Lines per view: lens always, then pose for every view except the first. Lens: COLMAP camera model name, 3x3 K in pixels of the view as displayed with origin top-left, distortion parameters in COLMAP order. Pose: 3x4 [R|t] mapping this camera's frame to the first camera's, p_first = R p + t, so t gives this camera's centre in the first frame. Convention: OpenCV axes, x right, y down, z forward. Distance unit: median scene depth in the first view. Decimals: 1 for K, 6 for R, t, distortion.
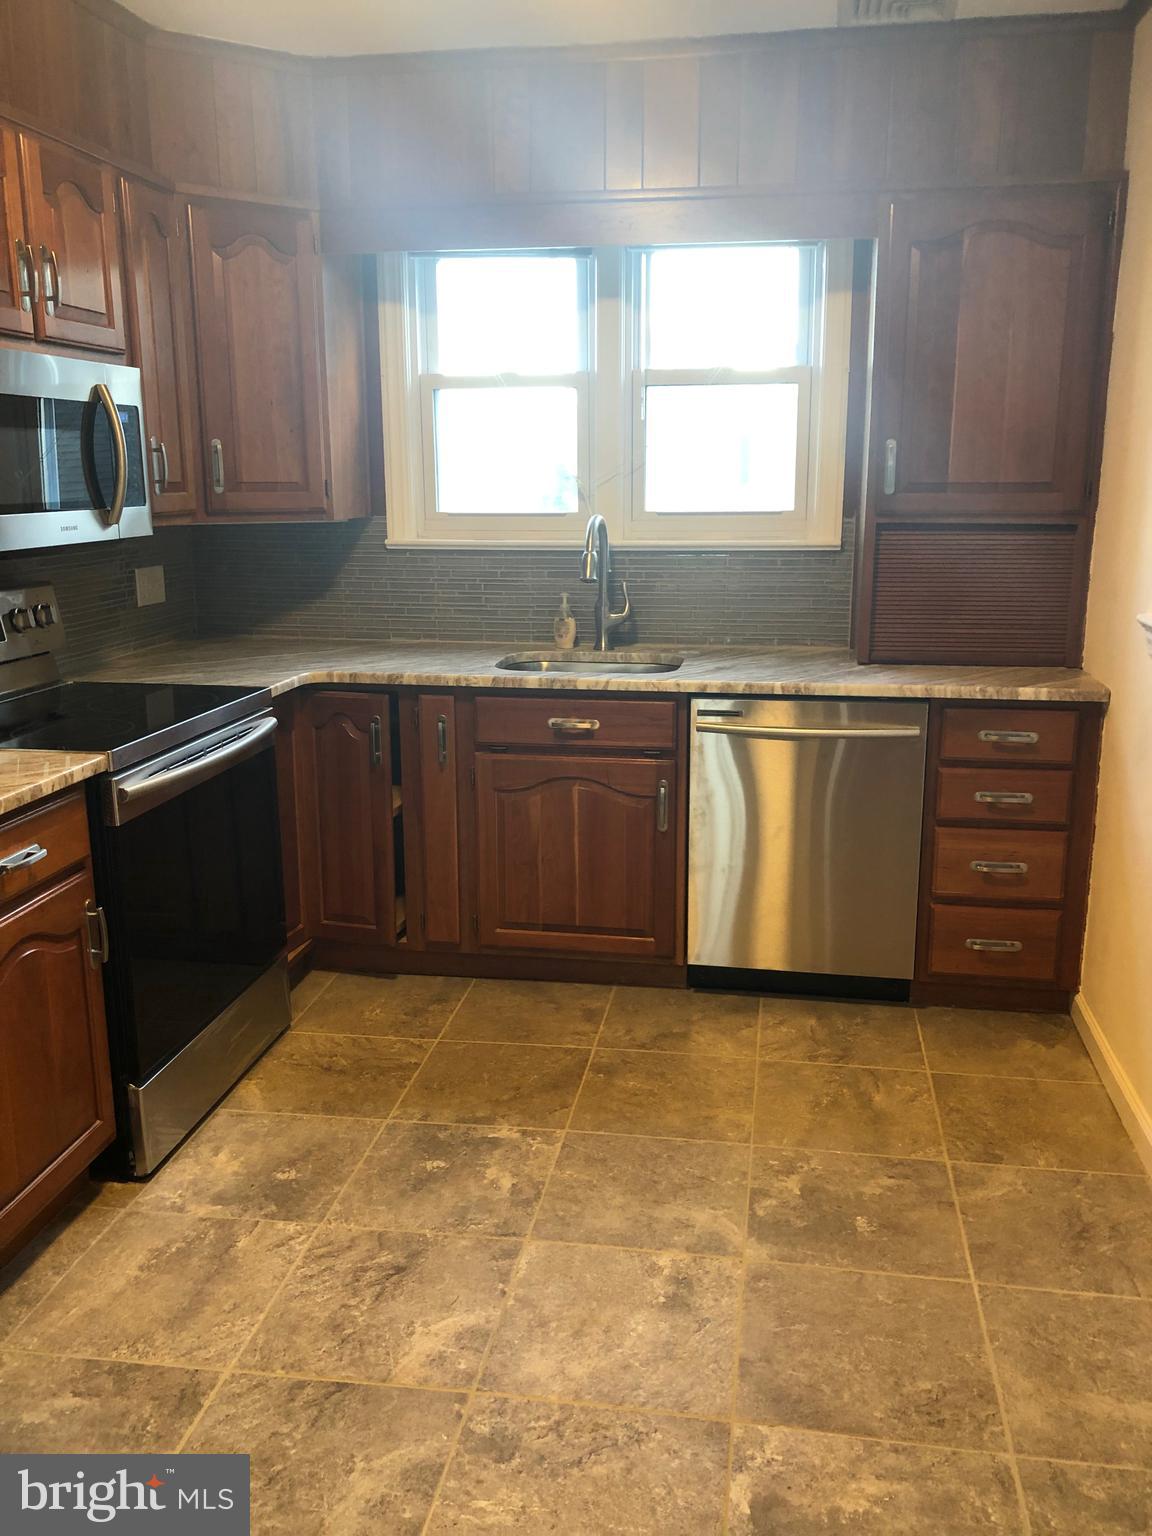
lens RADIAL K [[1273.0, 0, 579.5], [0, 1273.0, 770.7], [0, 0, 1]] dist [0.018058, -0.008129]
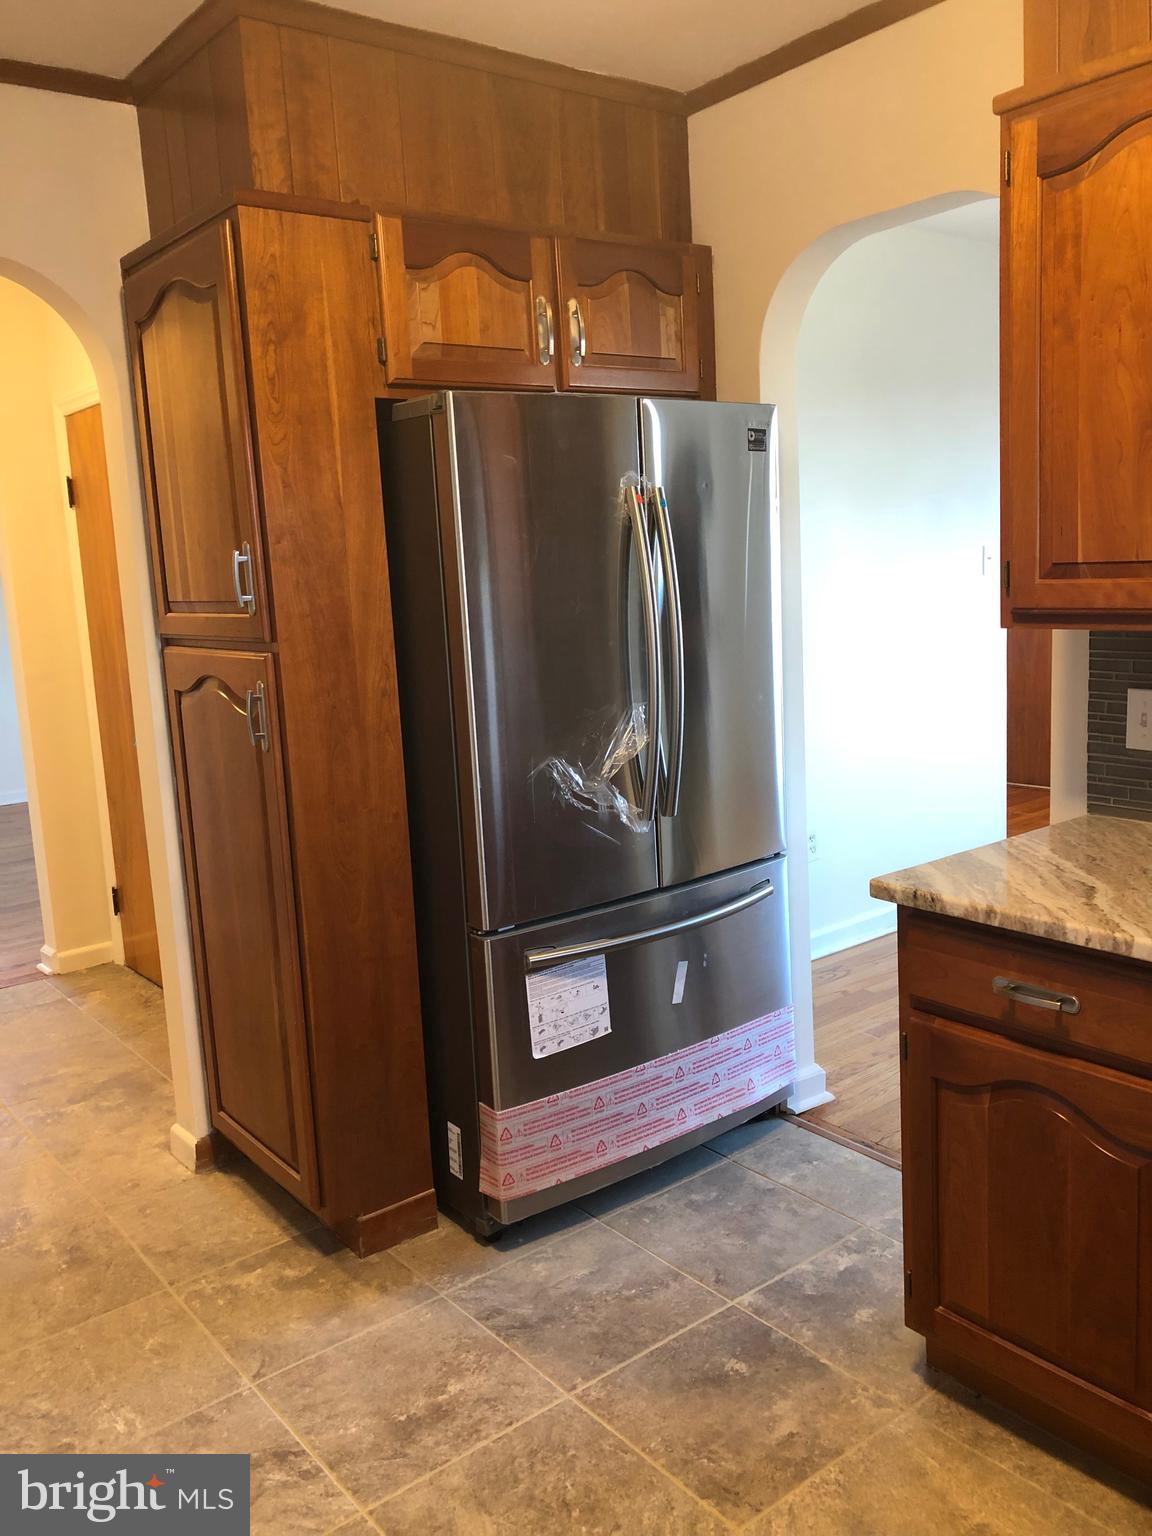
lens RADIAL K [[1246.4, 0, 576.0], [0, 1246.4, 768.0], [0, 0, 1]] dist [0.003523, 0.013648]
pose [[-0.669943, 0.159462, -0.725085, 0.283618], [-0.114325, 0.942853, 0.312984, -0.243453], [0.733557, 0.292576, -0.613427, 1.006069]]
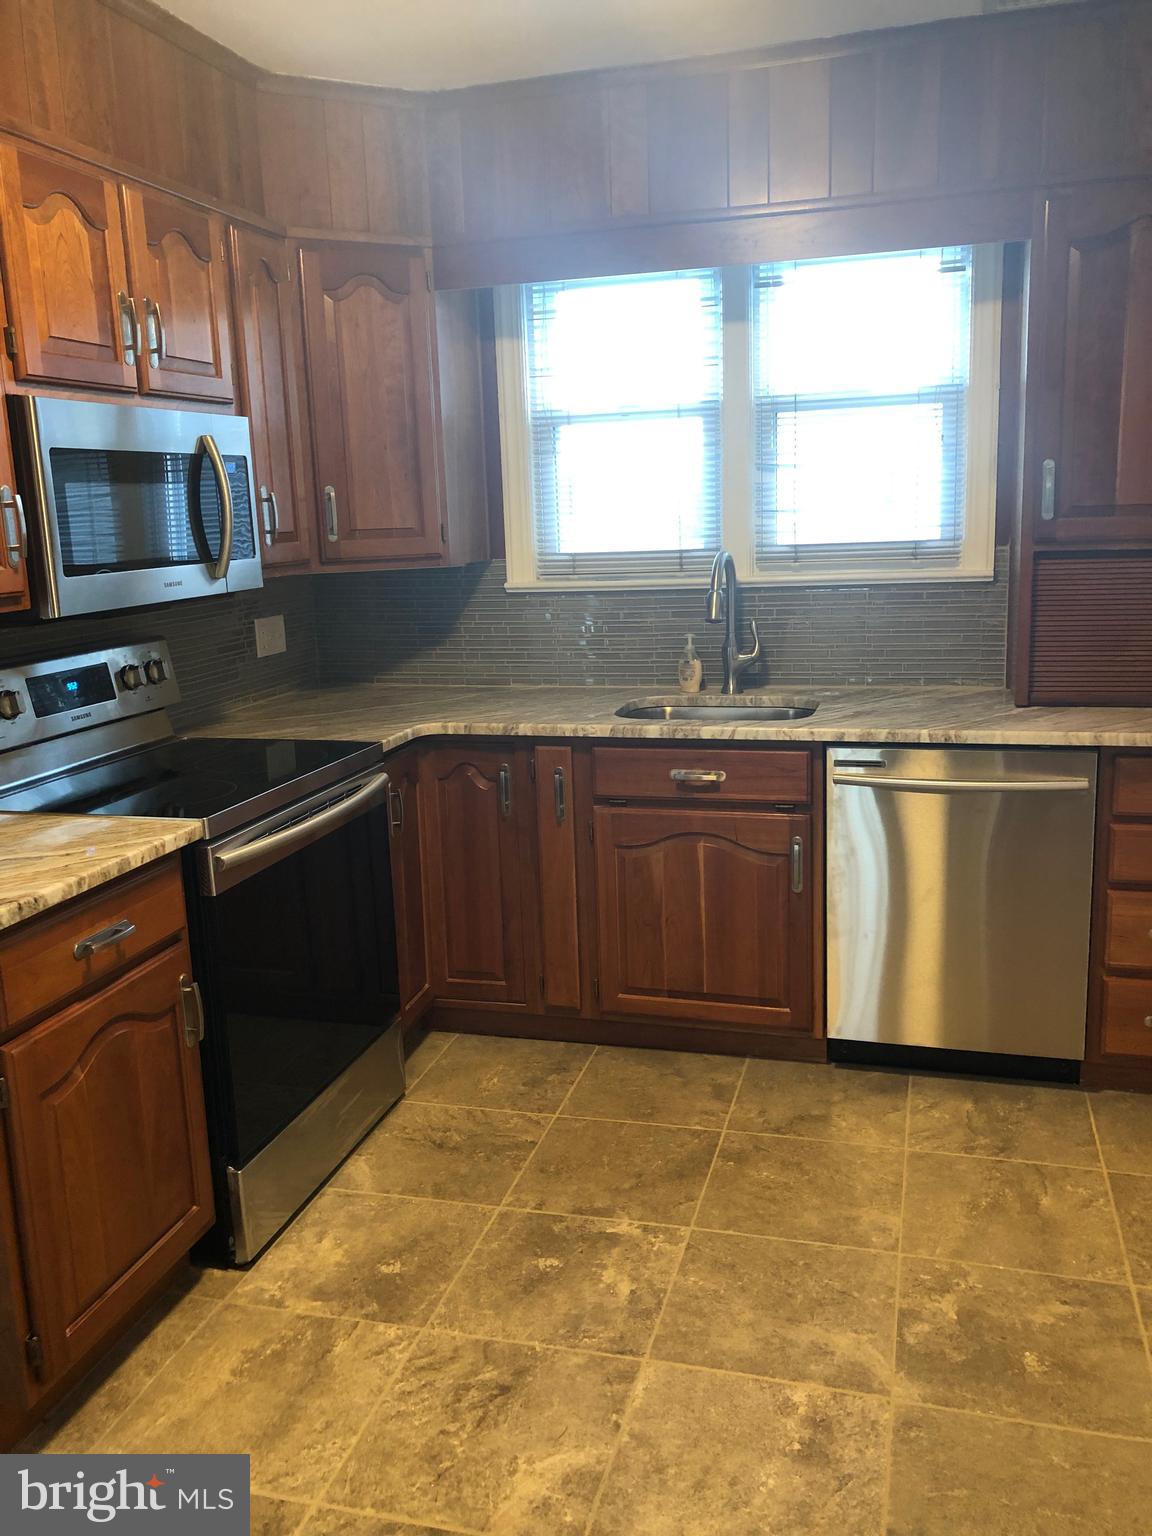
lens RADIAL K [[1246.4, 0, 576.0], [0, 1246.4, 768.0], [0, 0, 1]] dist [0.003523, 0.013648]
pose [[0.992666, -0.010567, -0.120425, 0.018212], [0.008339, 0.999785, -0.018989, -0.029722], [0.120599, 0.017846, 0.992541, 0.098044]]
